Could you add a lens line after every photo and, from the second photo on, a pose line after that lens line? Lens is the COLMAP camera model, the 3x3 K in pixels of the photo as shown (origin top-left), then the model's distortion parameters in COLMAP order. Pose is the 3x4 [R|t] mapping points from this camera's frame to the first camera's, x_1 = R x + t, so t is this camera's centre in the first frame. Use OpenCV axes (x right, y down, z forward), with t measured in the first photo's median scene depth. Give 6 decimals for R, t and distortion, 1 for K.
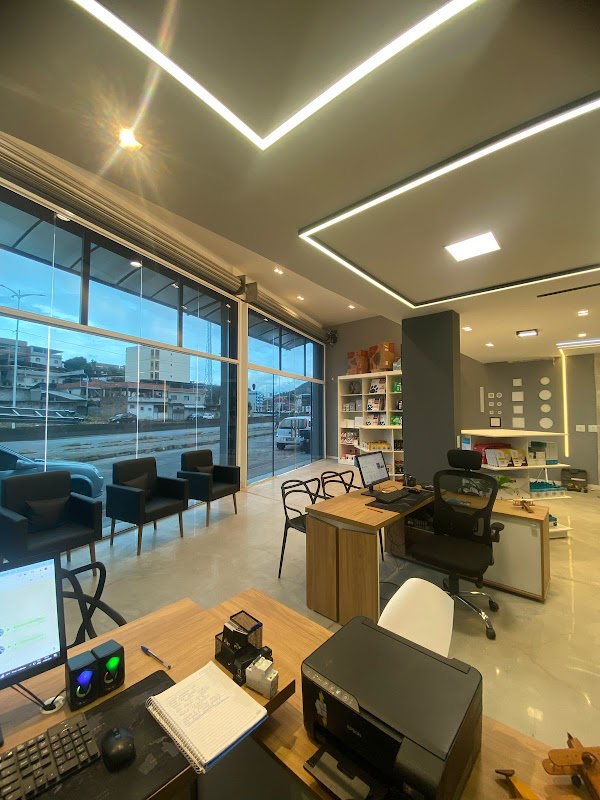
lens RADIAL K [[321.0, 0, 300.0], [0, 321.0, 400.0], [0, 0, 1]] dist [0.015233, -0.000078]
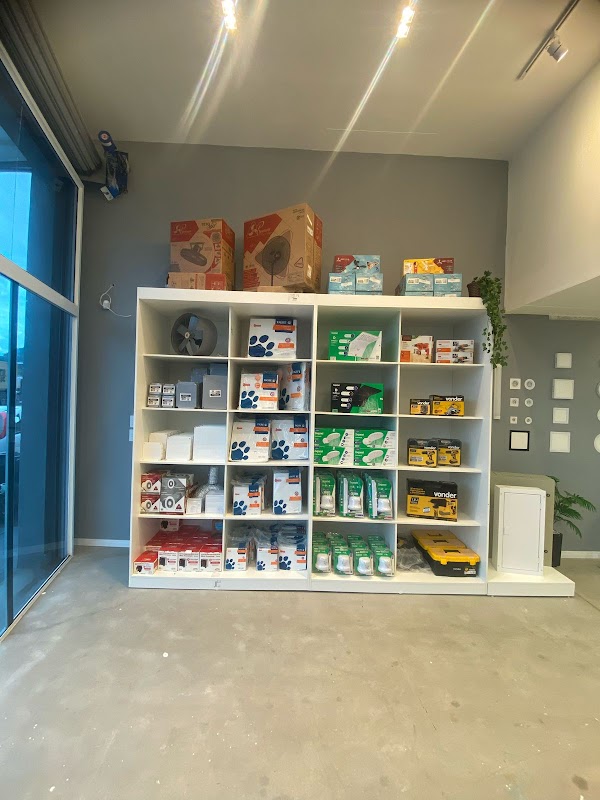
lens RADIAL K [[321.0, 0, 300.0], [0, 321.0, 400.0], [0, 0, 1]] dist [0.015233, -0.000078]
pose [[0.748382, 0.017562, 0.663035, 0.038193], [-0.057740, 0.997579, 0.038749, 0.007527], [-0.660750, -0.067282, 0.747585, 0.703588]]
